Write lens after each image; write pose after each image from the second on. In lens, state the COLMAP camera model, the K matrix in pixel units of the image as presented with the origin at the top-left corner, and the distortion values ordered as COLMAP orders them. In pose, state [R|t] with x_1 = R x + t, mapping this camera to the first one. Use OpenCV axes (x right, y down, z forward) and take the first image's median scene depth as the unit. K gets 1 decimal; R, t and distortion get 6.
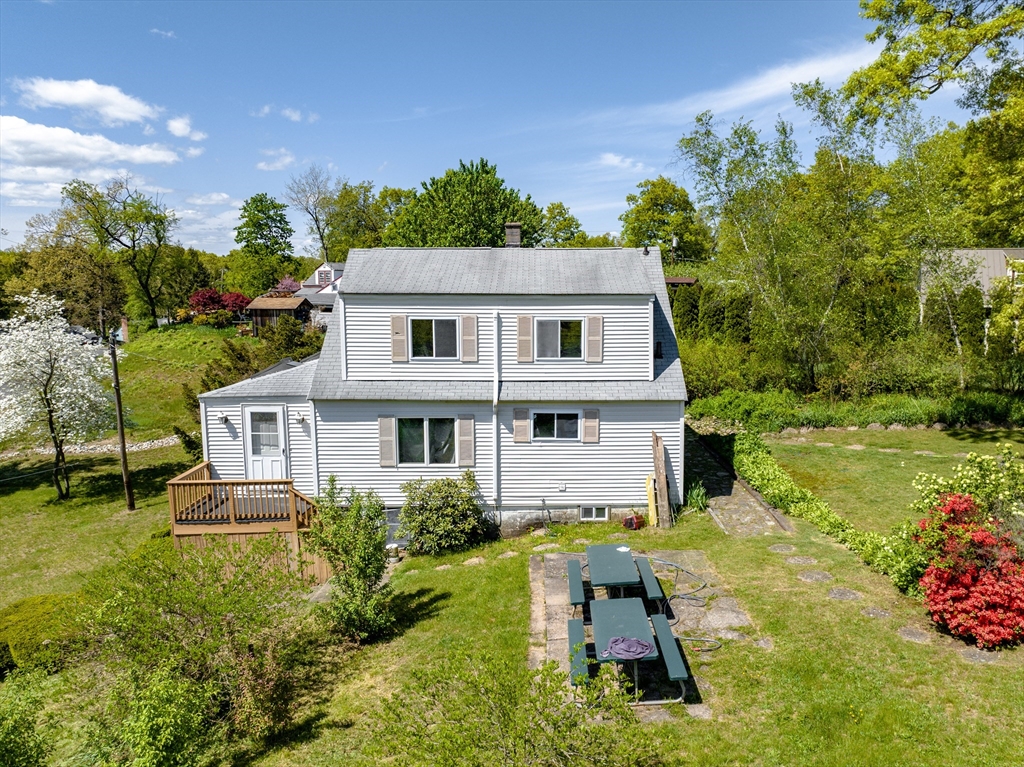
lens RADIAL K [[733.8, 0, 567.8], [0, 733.8, 386.4], [0, 0, 1]] dist [-0.043984, -0.003072]
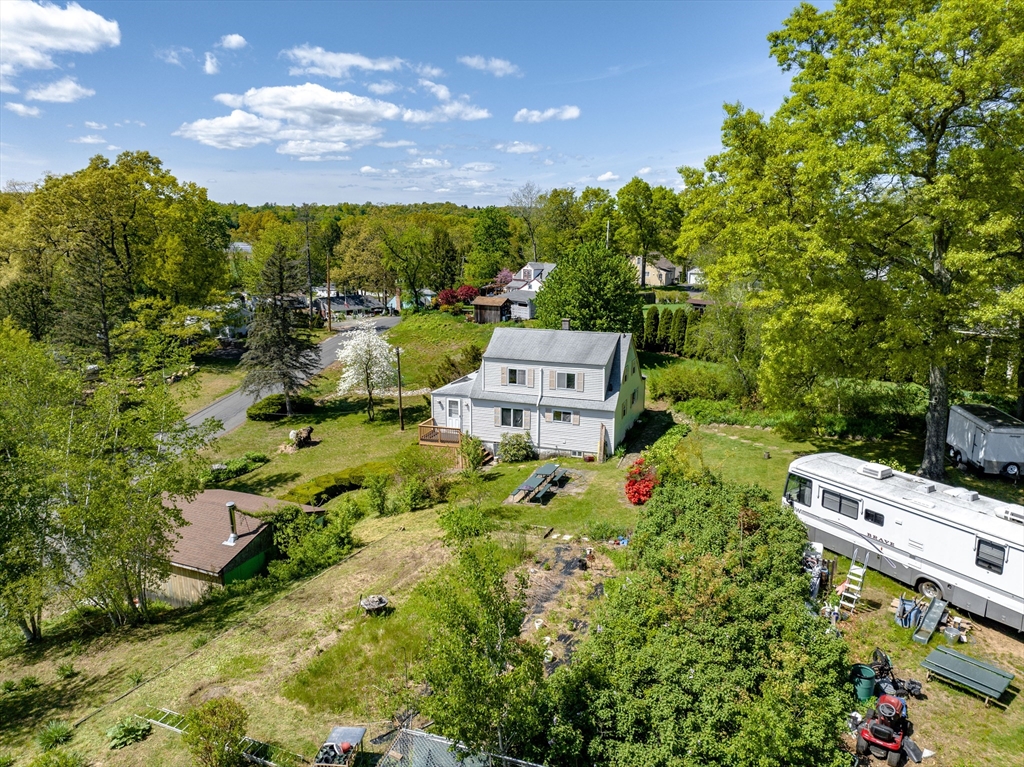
lens RADIAL K [[706.8, 0, 516.2], [0, 706.8, 370.5], [0, 0, 1]] dist [-0.053726, 0.014870]
pose [[0.928295, 0.071163, -0.364972, 0.681171], [-0.050094, 0.996502, 0.066888, -0.245039], [0.368456, -0.043809, 0.928613, -1.212988]]
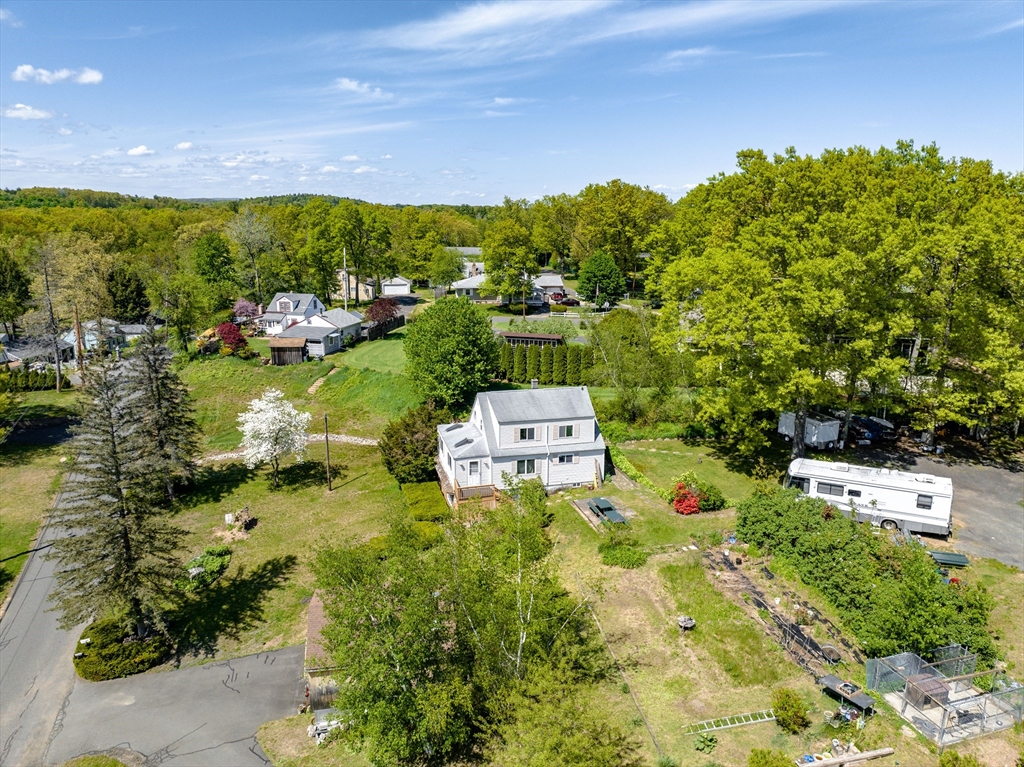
lens RADIAL K [[706.8, 0, 506.0], [0, 706.8, 379.3], [0, 0, 1]] dist [-0.053726, 0.014870]
pose [[0.978560, -0.044720, 0.201049, -0.854162], [0.024959, 0.994697, 0.099775, -0.590636], [-0.204444, -0.092618, 0.974487, -1.851096]]
